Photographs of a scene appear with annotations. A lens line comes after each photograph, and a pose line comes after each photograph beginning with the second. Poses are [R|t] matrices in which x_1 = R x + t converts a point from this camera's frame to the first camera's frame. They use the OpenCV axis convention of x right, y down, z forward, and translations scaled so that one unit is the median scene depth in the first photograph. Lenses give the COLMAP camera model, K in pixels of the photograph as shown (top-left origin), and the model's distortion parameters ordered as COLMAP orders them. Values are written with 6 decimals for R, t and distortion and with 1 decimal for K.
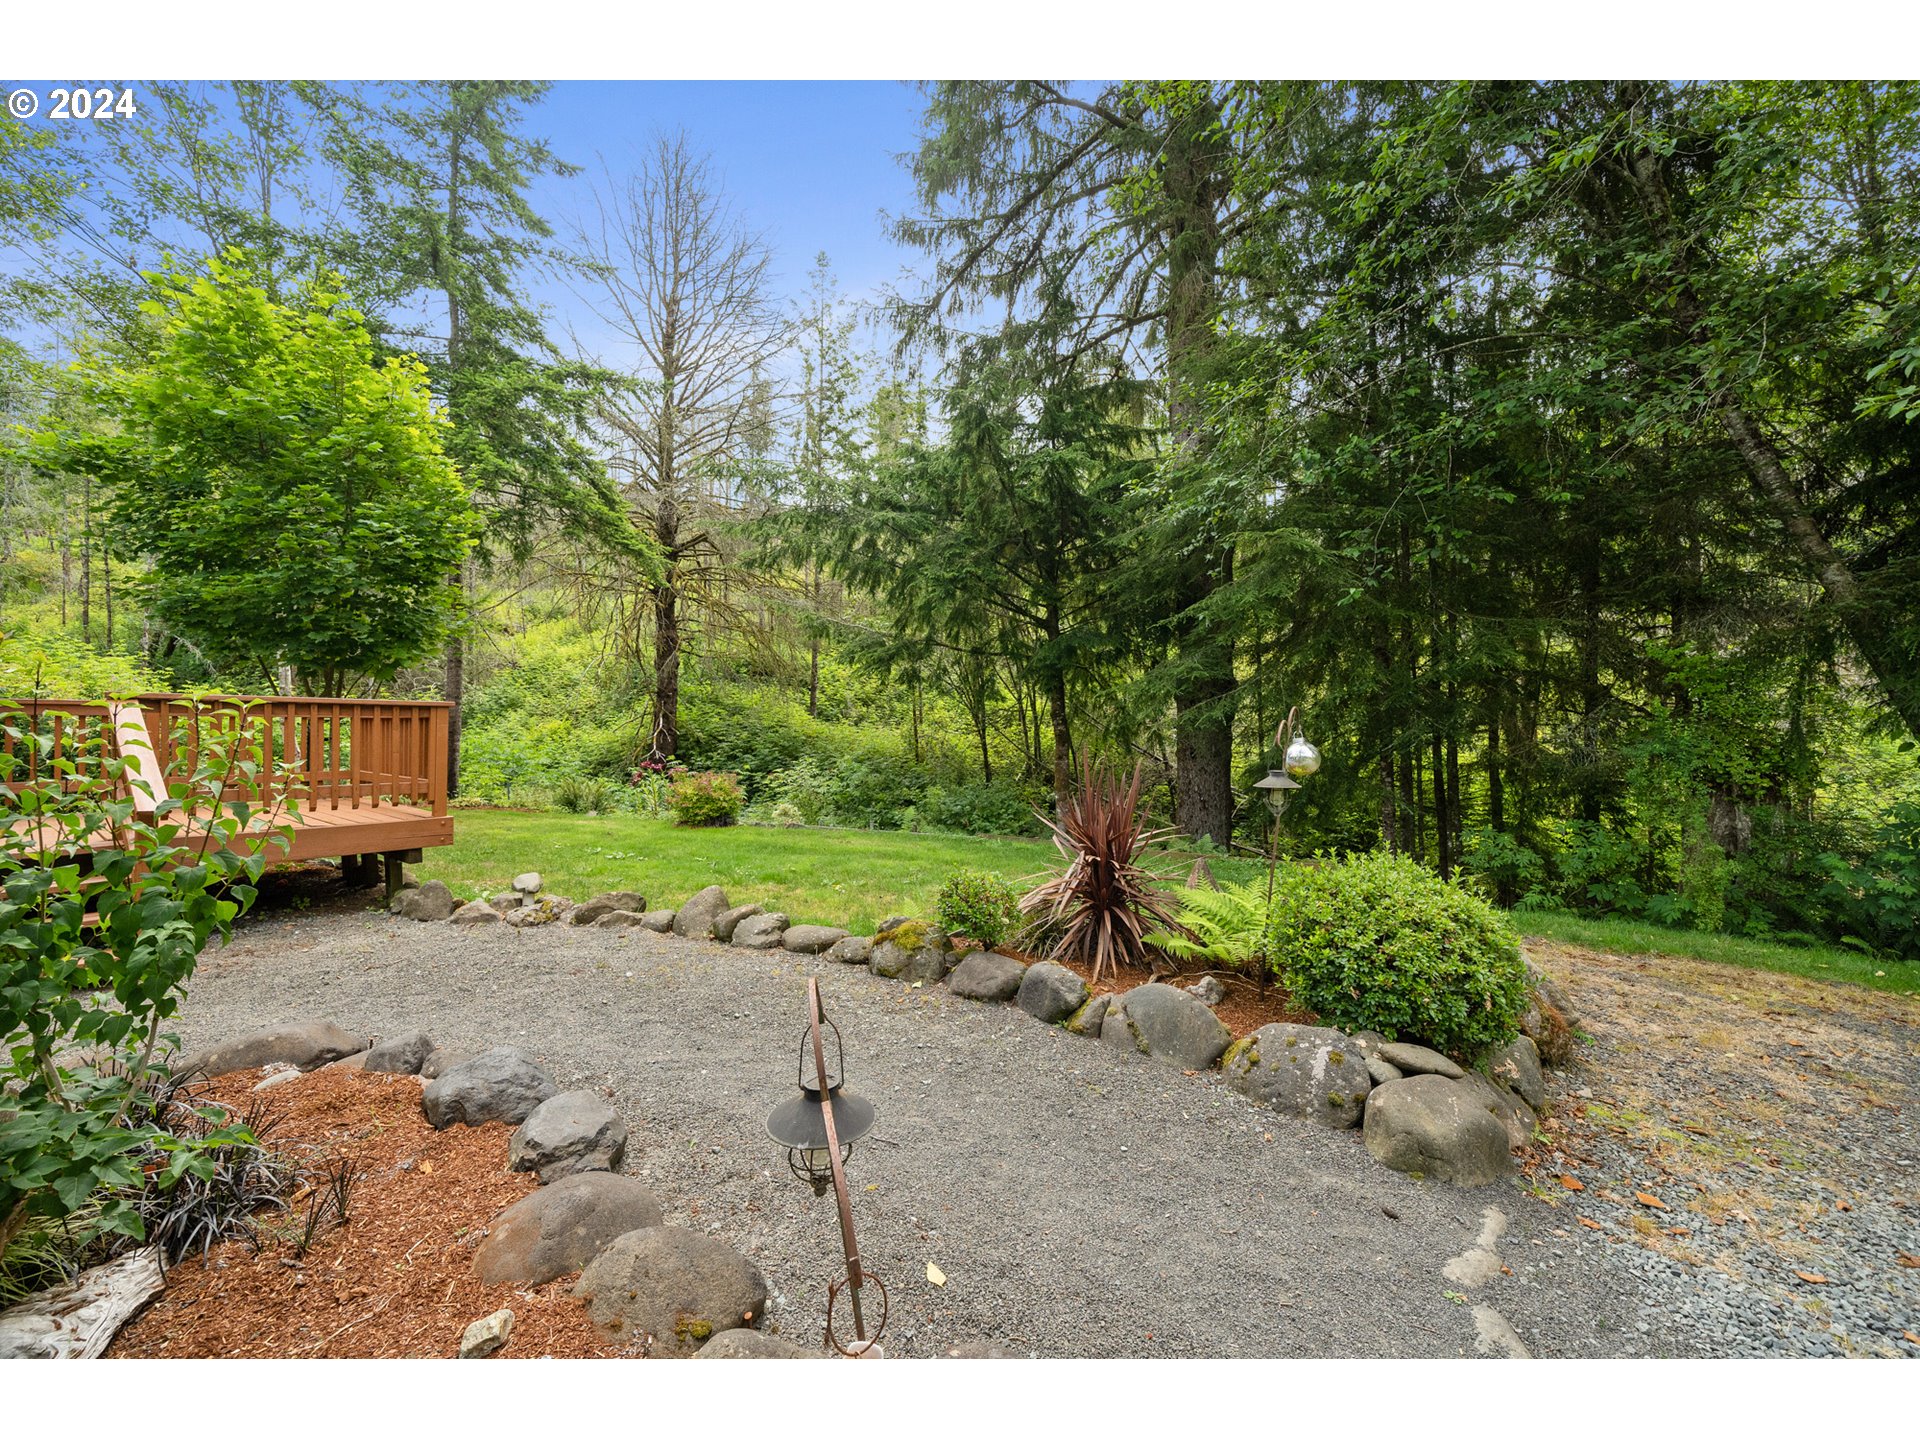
lens RADIAL K [[773.4, 0, 962.3], [0, 773.4, 729.1], [0, 0, 1]] dist [0.000161, 0.000149]
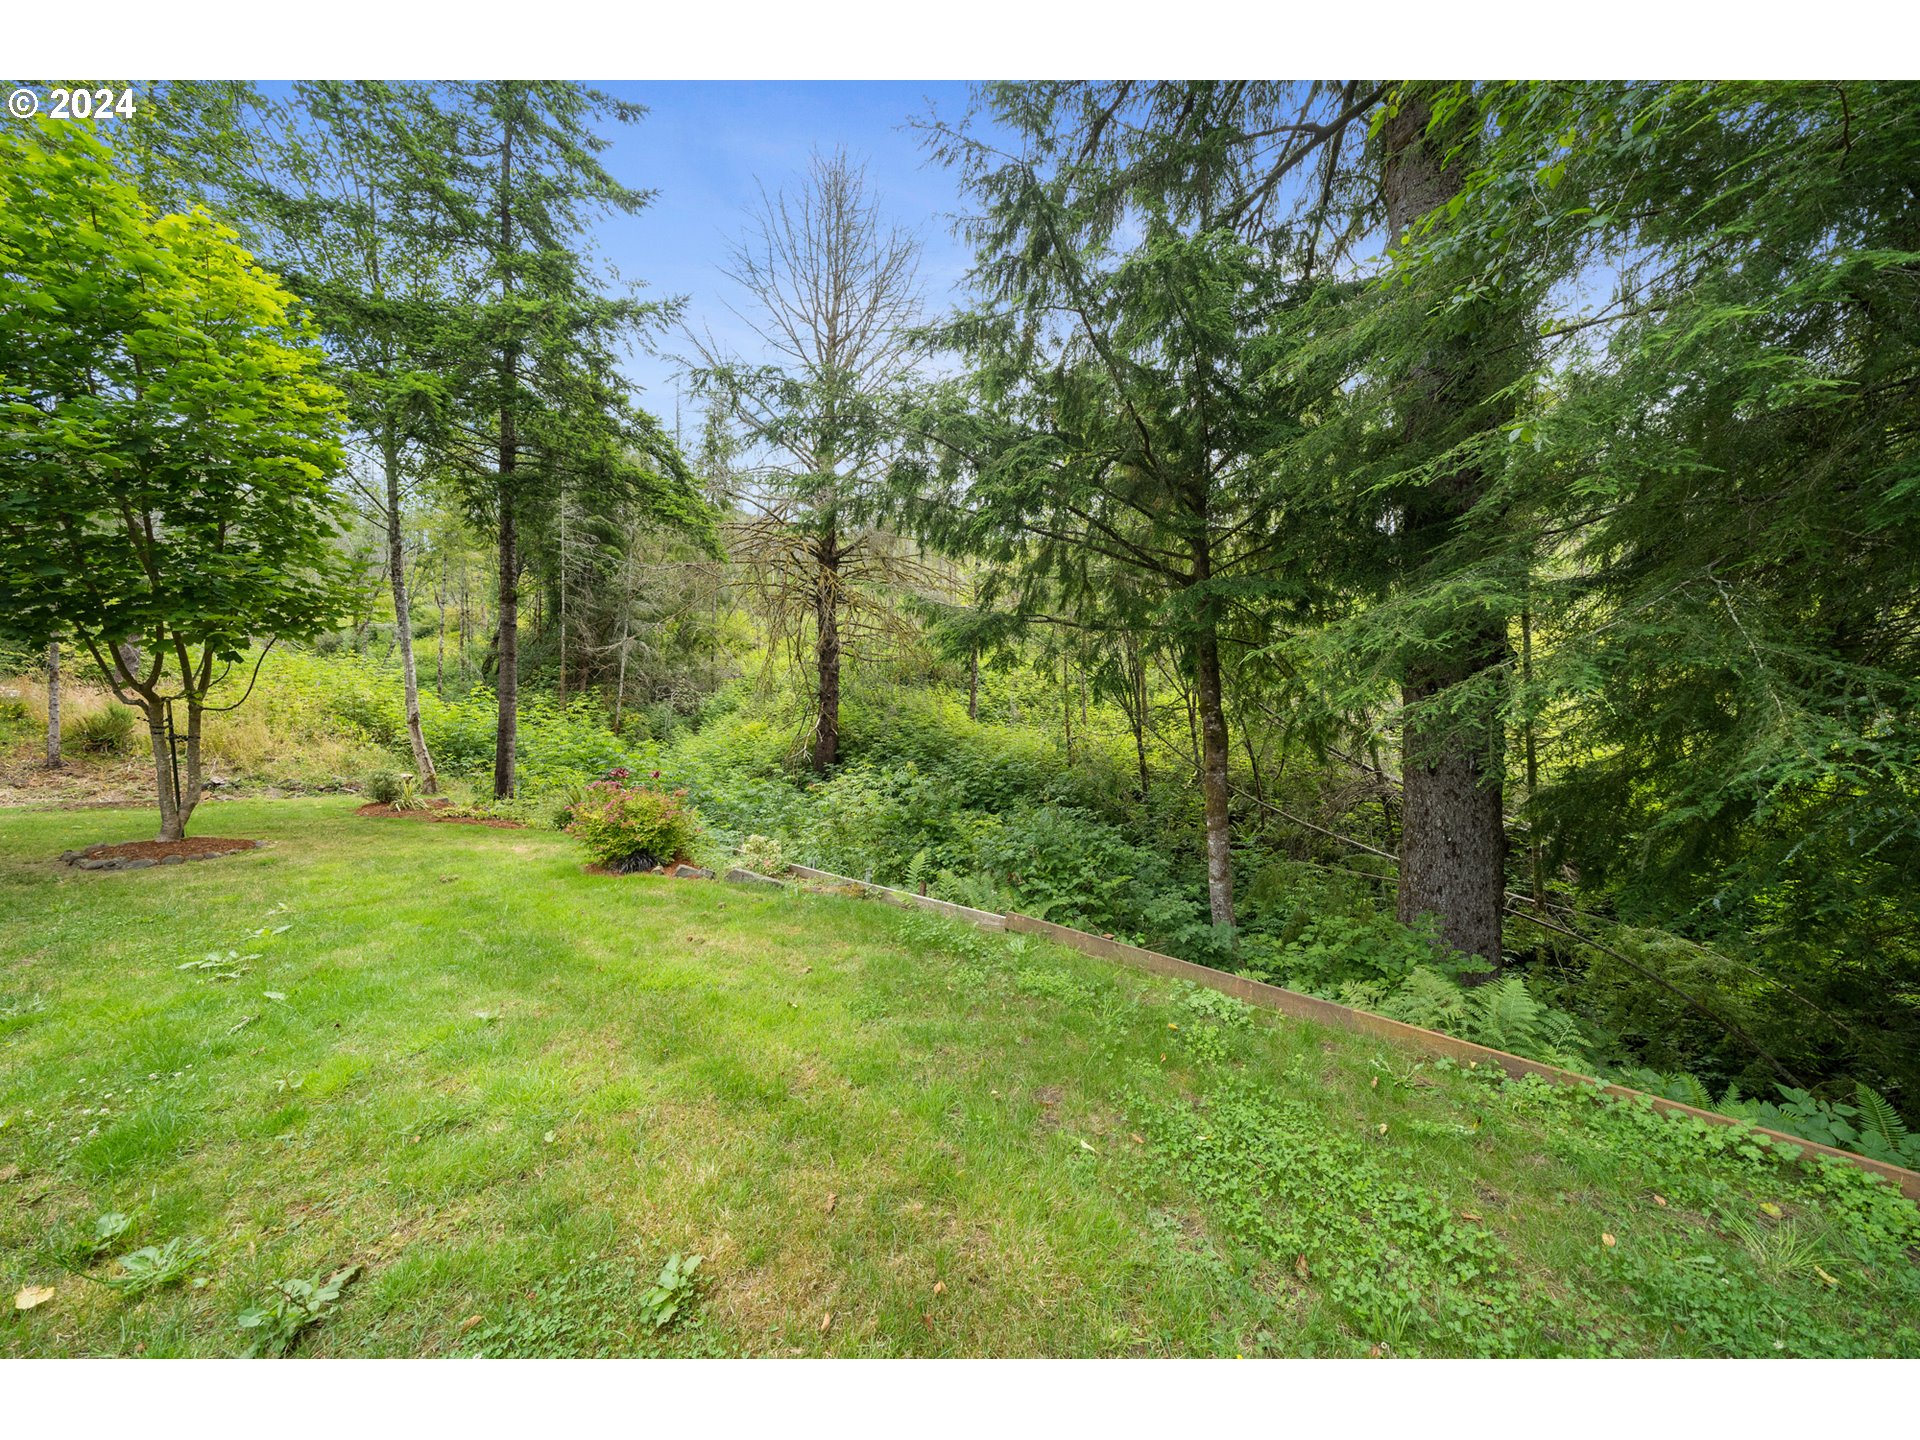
lens RADIAL K [[661.9, 0, 958.8], [0, 661.9, 725.1], [0, 0, 1]] dist [0.006948, -0.000006]
pose [[0.955954, -0.001343, -0.293515, 0.055345], [-0.001183, 0.999964, -0.008428, 0.001239], [0.293515, 0.008404, 0.955917, 0.237031]]
